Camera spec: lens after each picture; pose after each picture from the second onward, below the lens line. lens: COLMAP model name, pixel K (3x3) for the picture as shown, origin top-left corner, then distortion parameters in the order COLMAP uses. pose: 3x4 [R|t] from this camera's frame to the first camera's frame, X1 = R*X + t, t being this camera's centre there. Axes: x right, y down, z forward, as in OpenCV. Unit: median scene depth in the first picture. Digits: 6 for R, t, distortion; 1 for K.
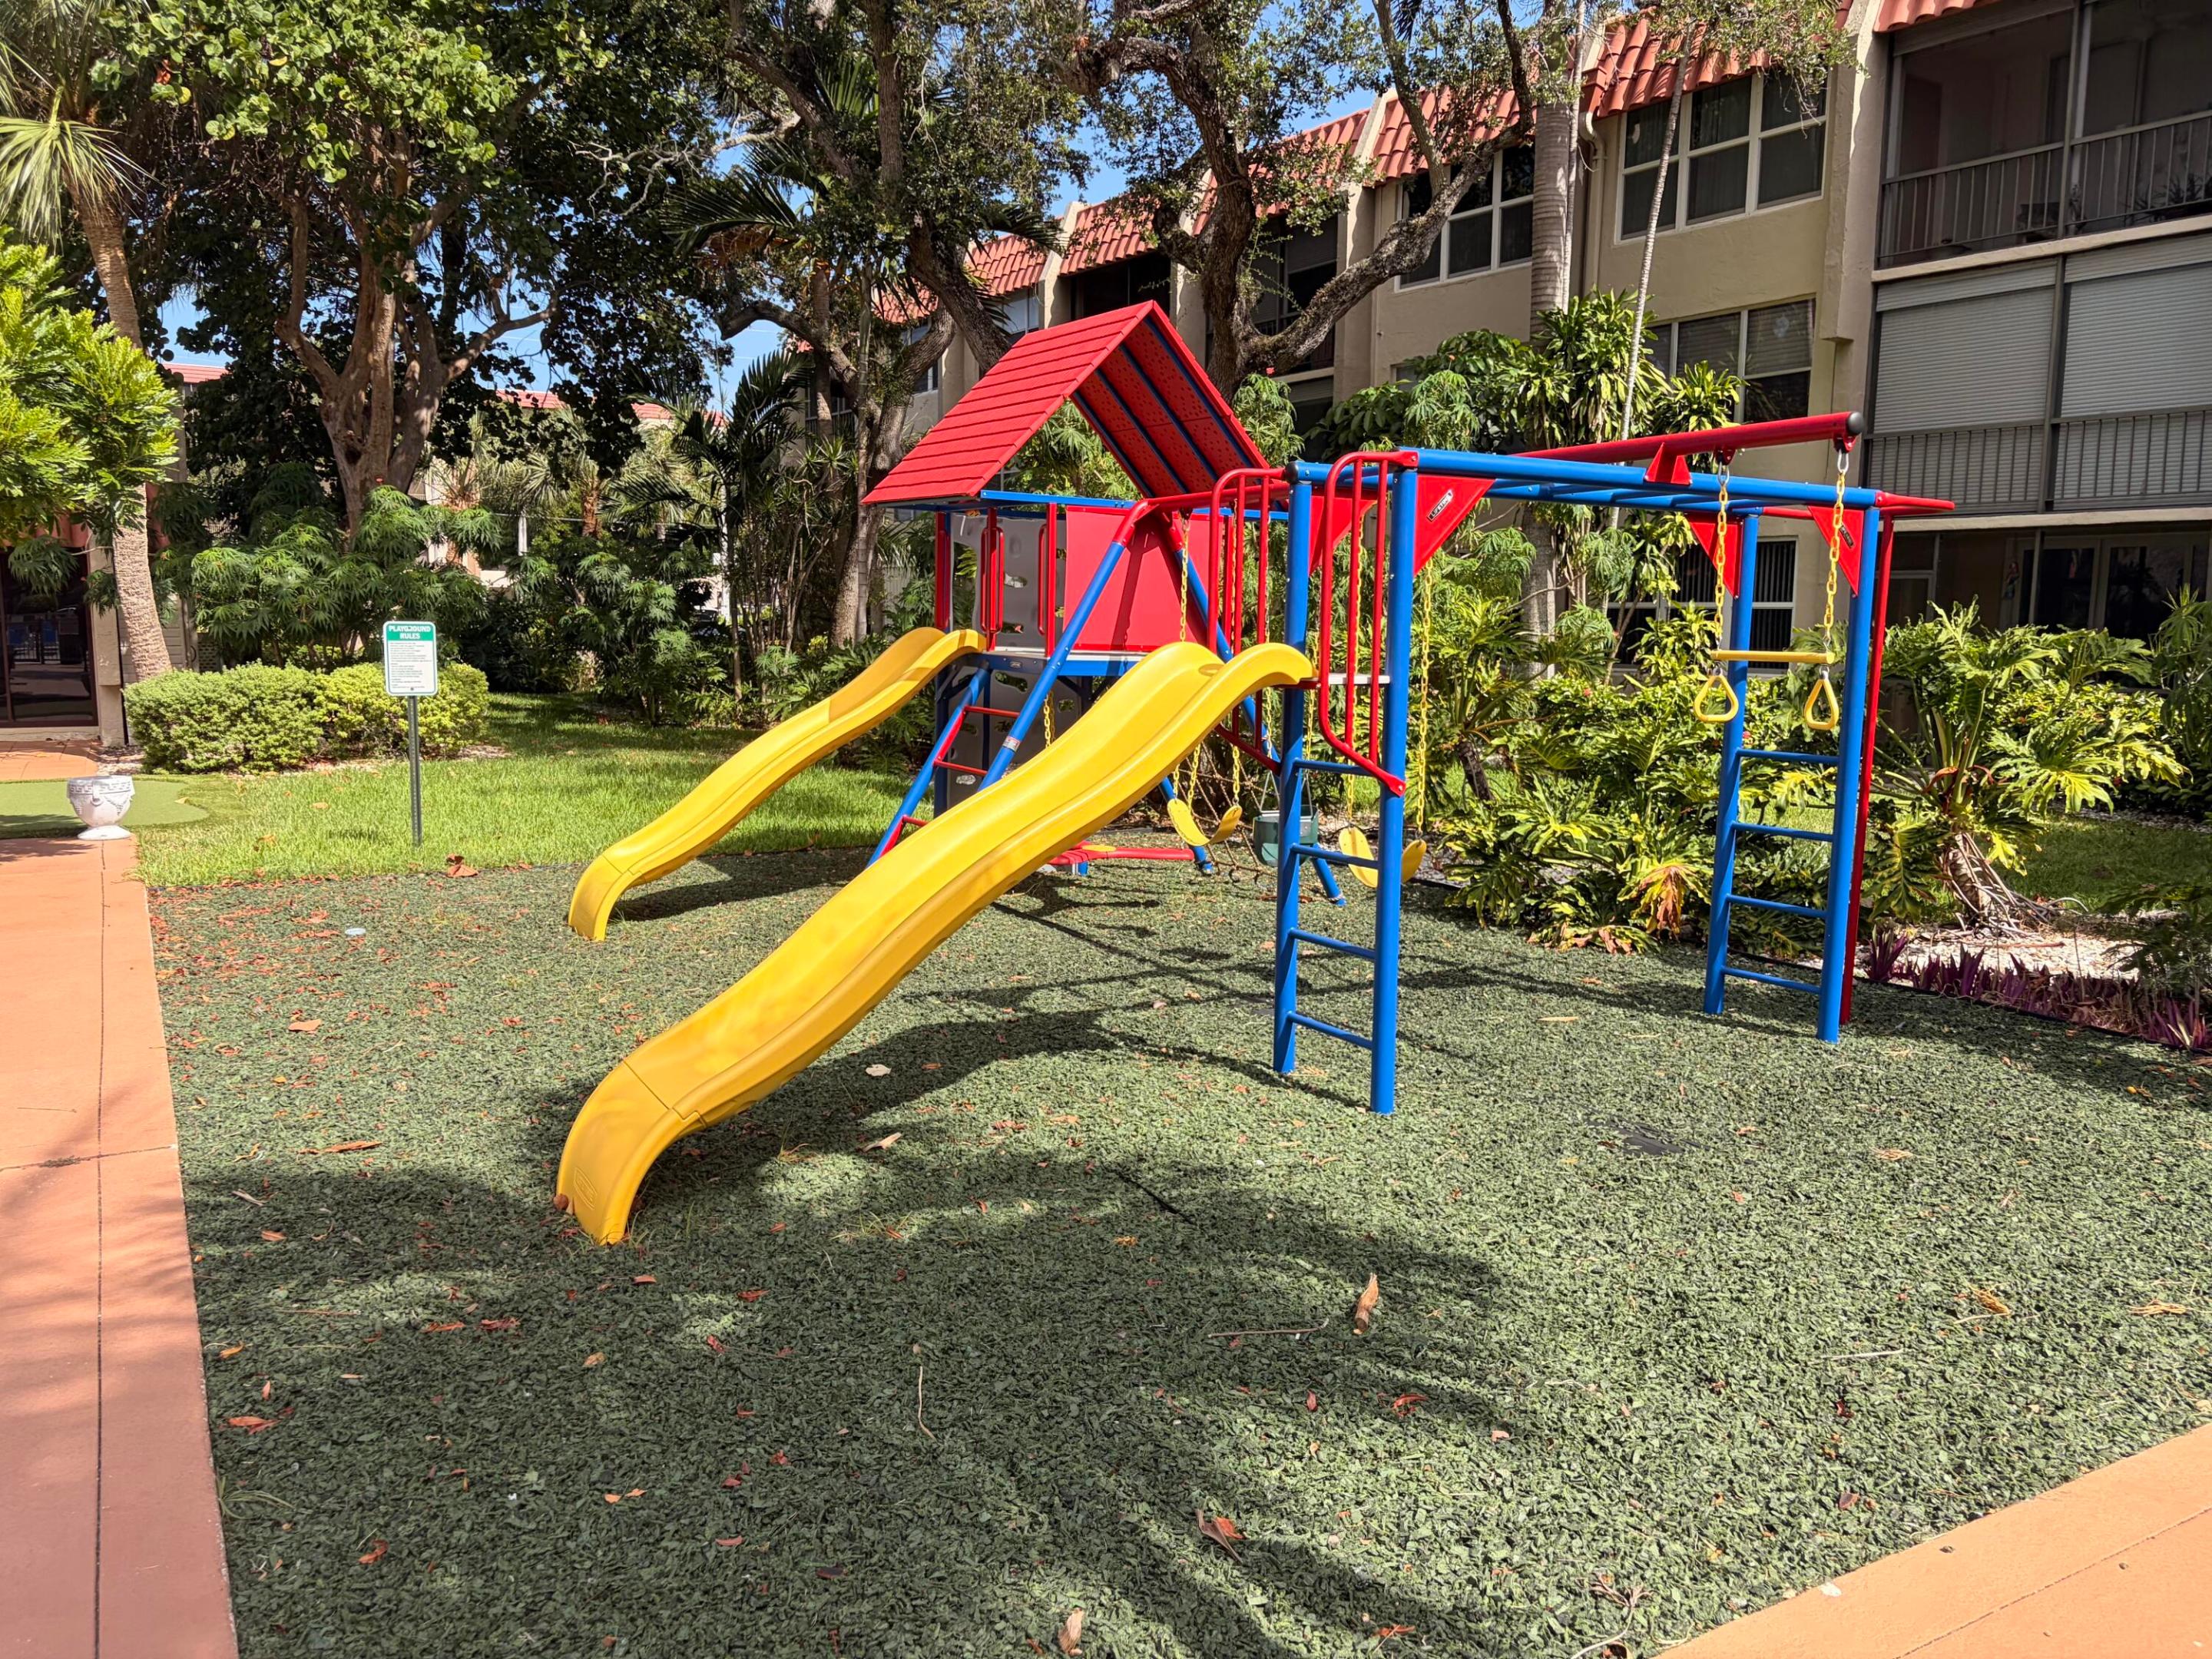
lens RADIAL K [[1695.0, 0, 1102.0], [0, 1695.0, 830.6], [0, 0, 1]] dist [0.037179, -0.041327]
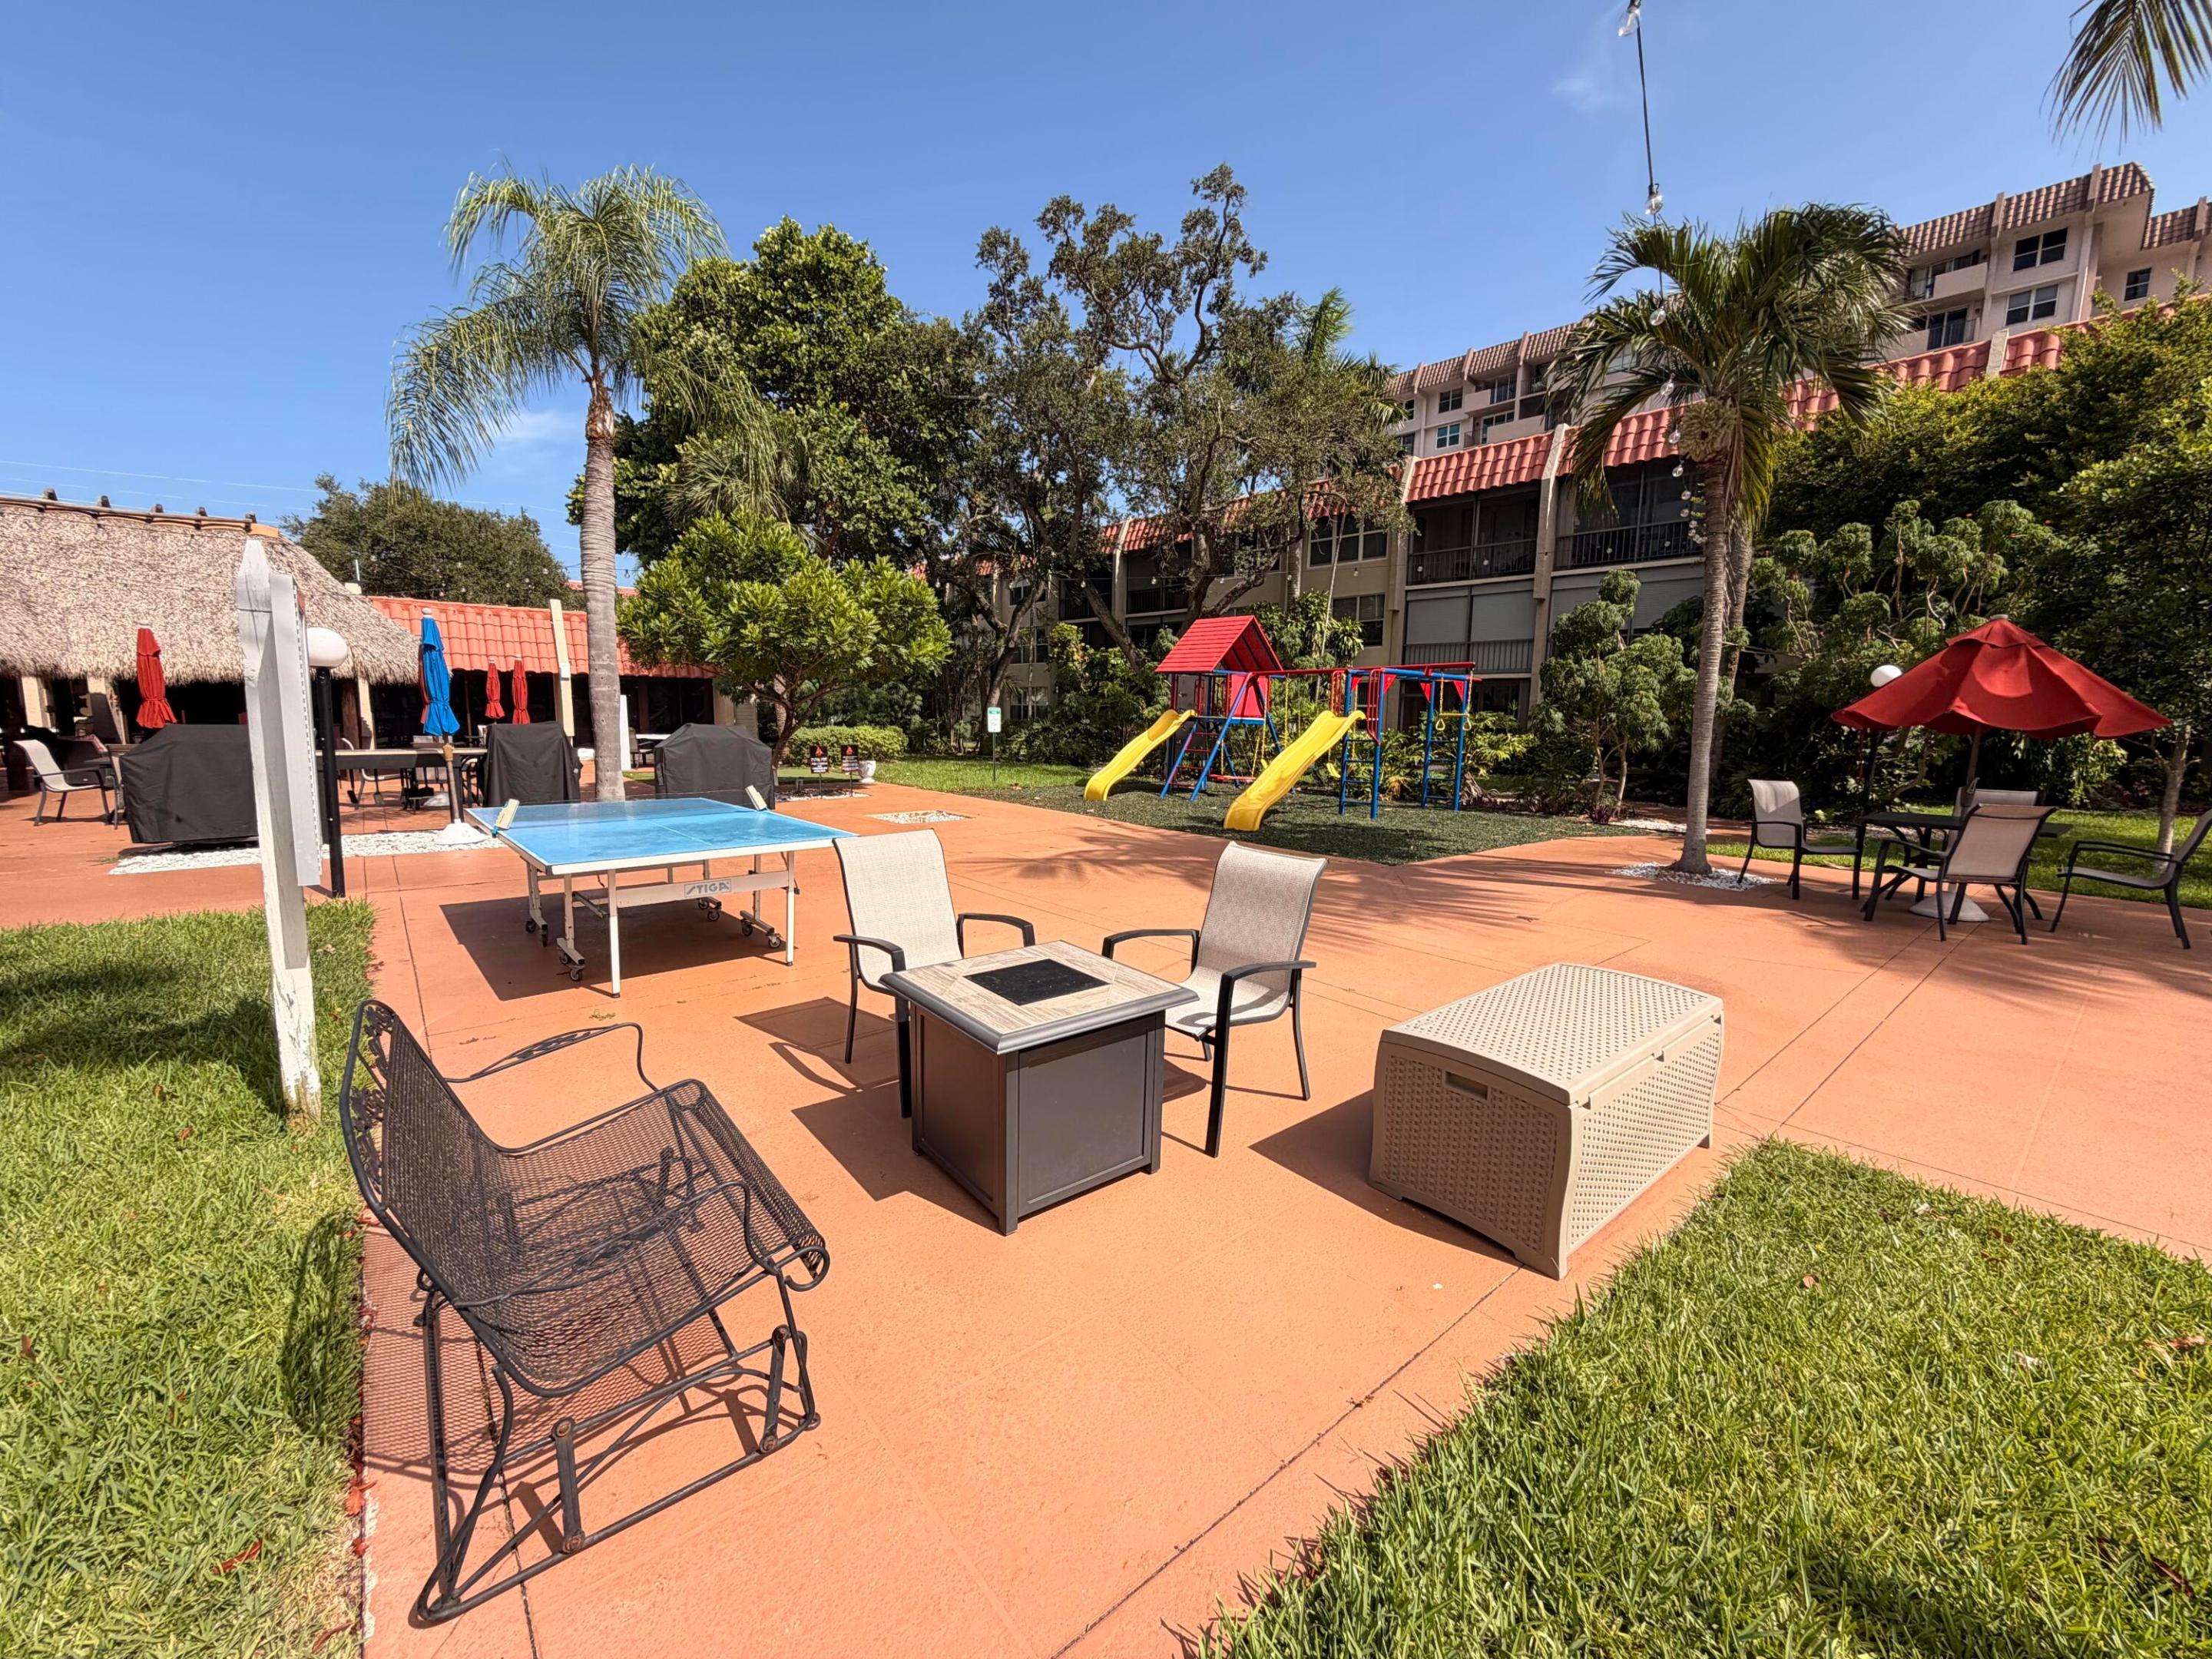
lens RADIAL K [[884.9, 0, 1113.5], [0, 884.9, 822.9], [0, 0, 1]] dist [0.007781, -0.001055]
pose [[0.985701, -0.017672, 0.167576, -0.280278], [0.017805, 0.999841, 0.000710, 0.051690], [-0.167562, 0.002284, 0.985859, -0.361494]]
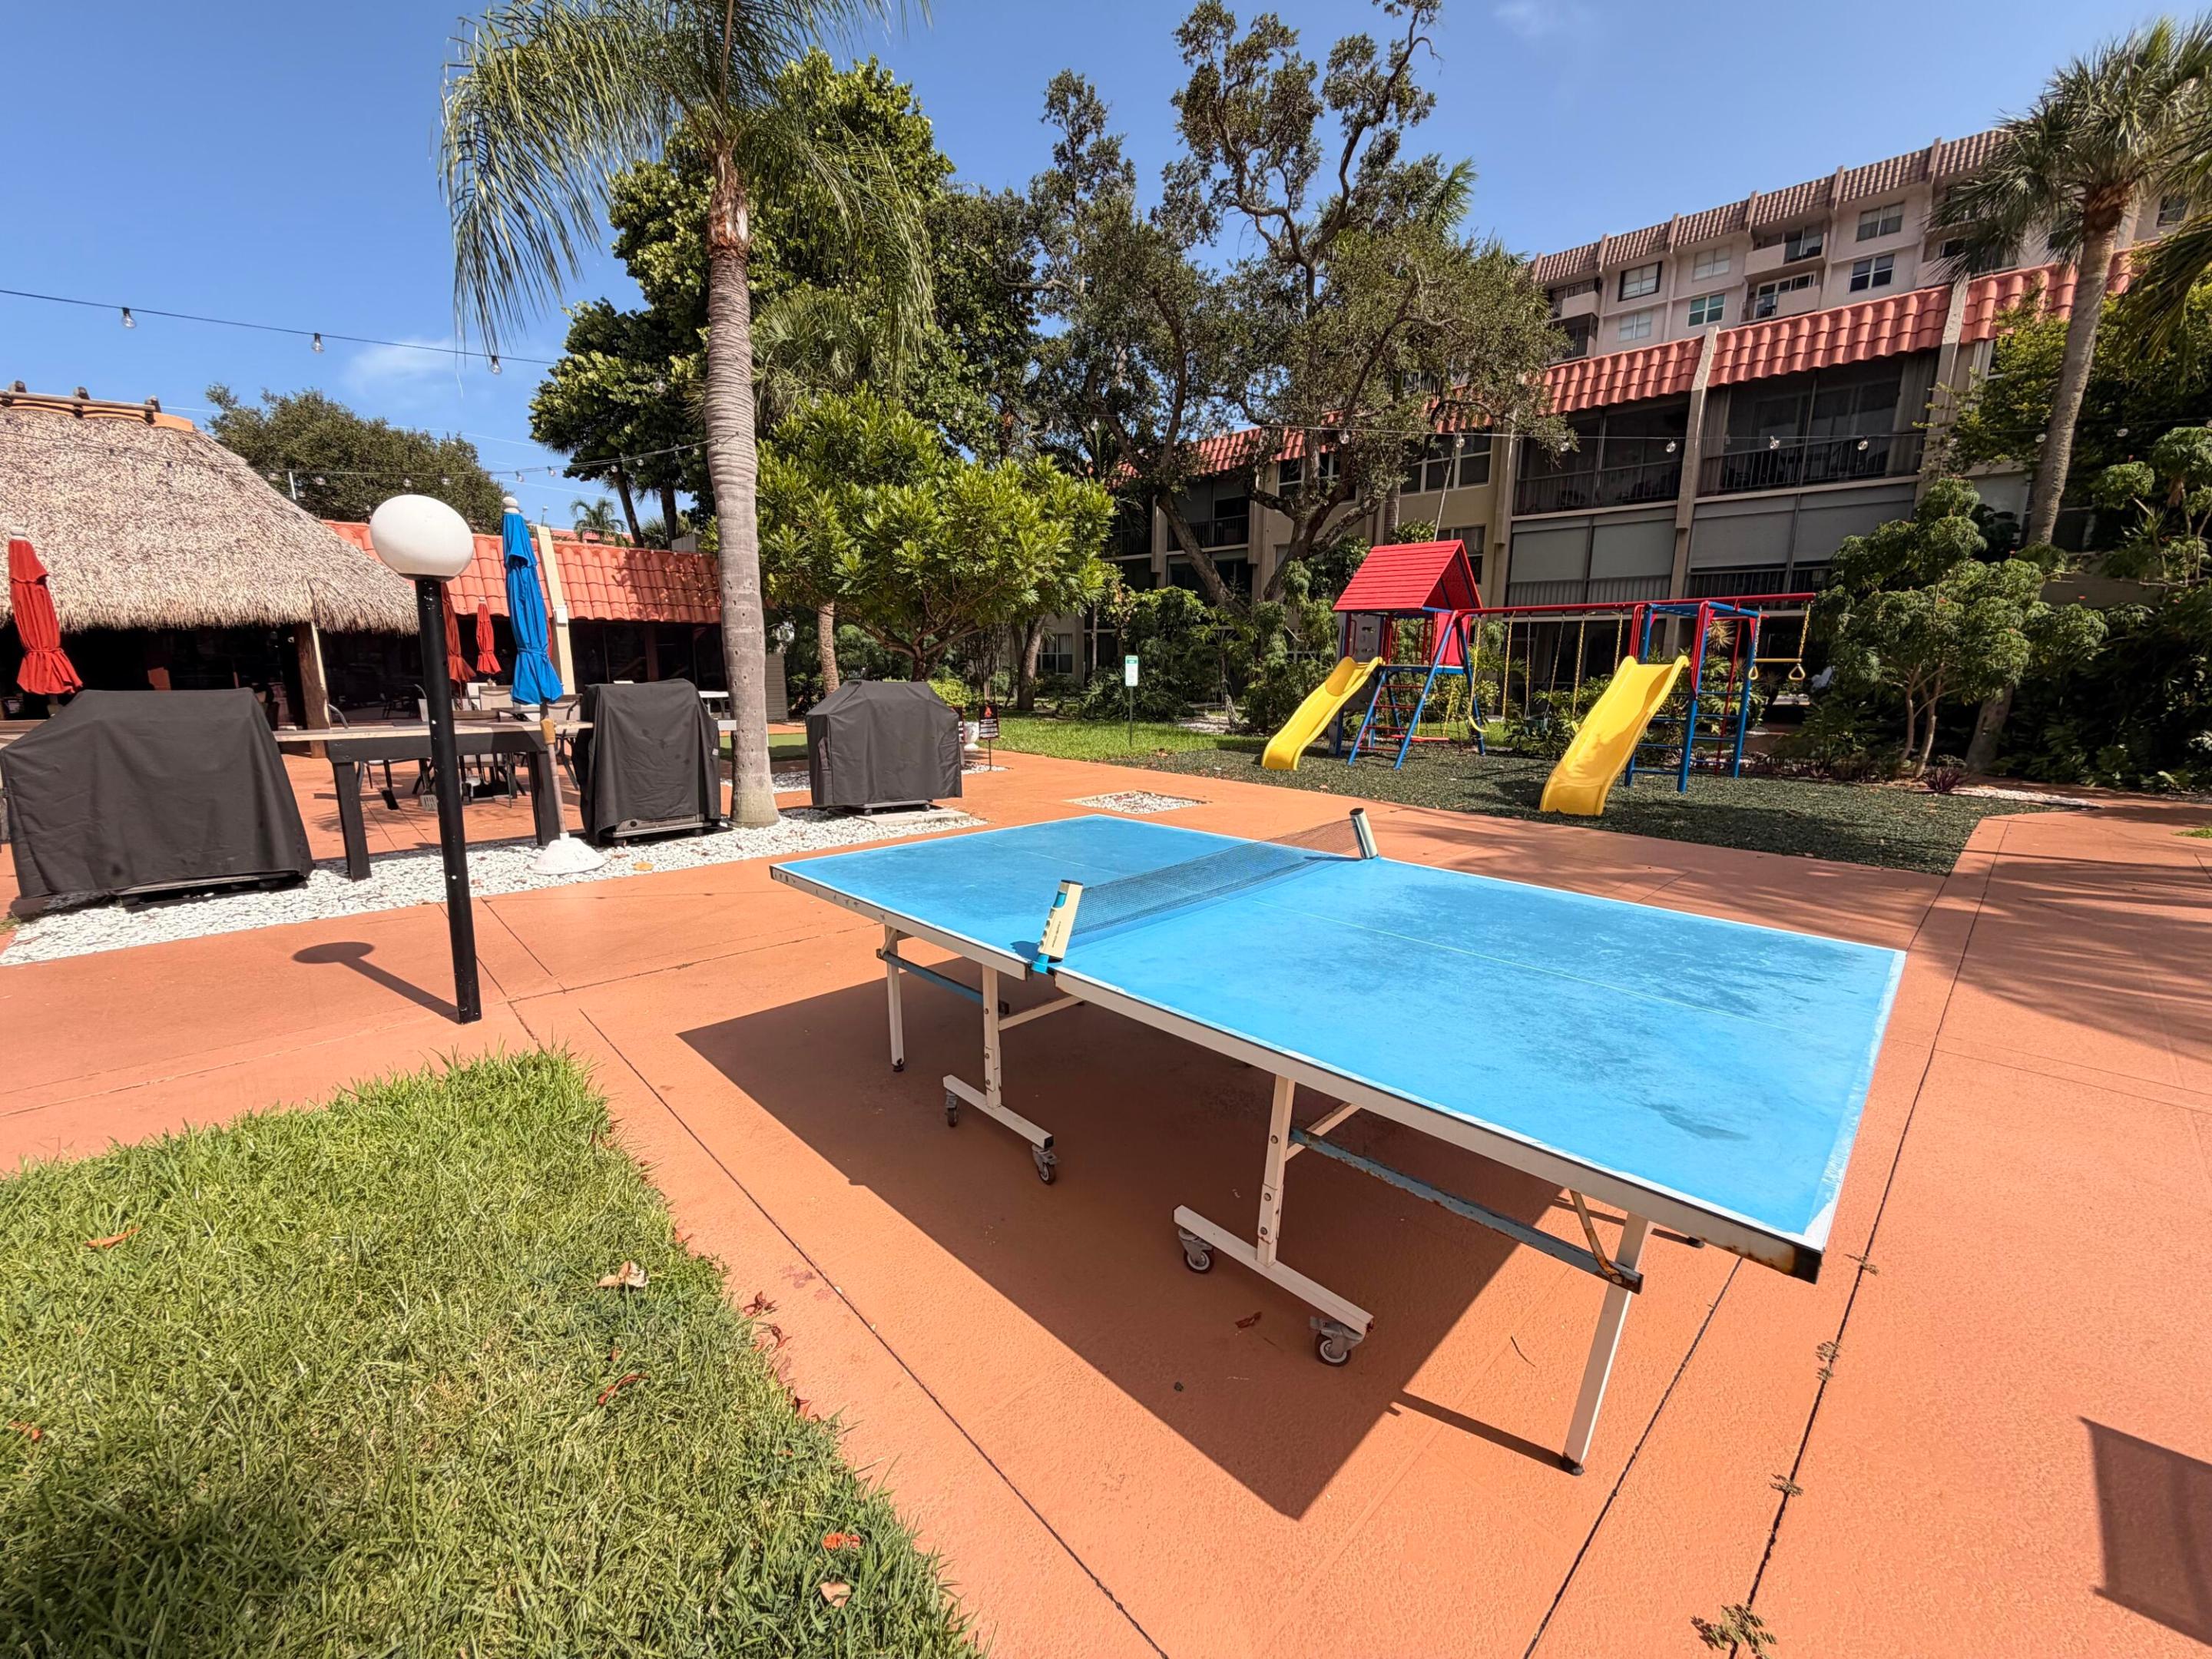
lens RADIAL K [[884.9, 0, 1114.4], [0, 884.9, 822.7], [0, 0, 1]] dist [0.007781, -0.001055]
pose [[0.973750, -0.044123, 0.223301, -0.441491], [0.031956, 0.997816, 0.057812, 0.026877], [-0.225364, -0.049158, 0.973034, -0.161383]]
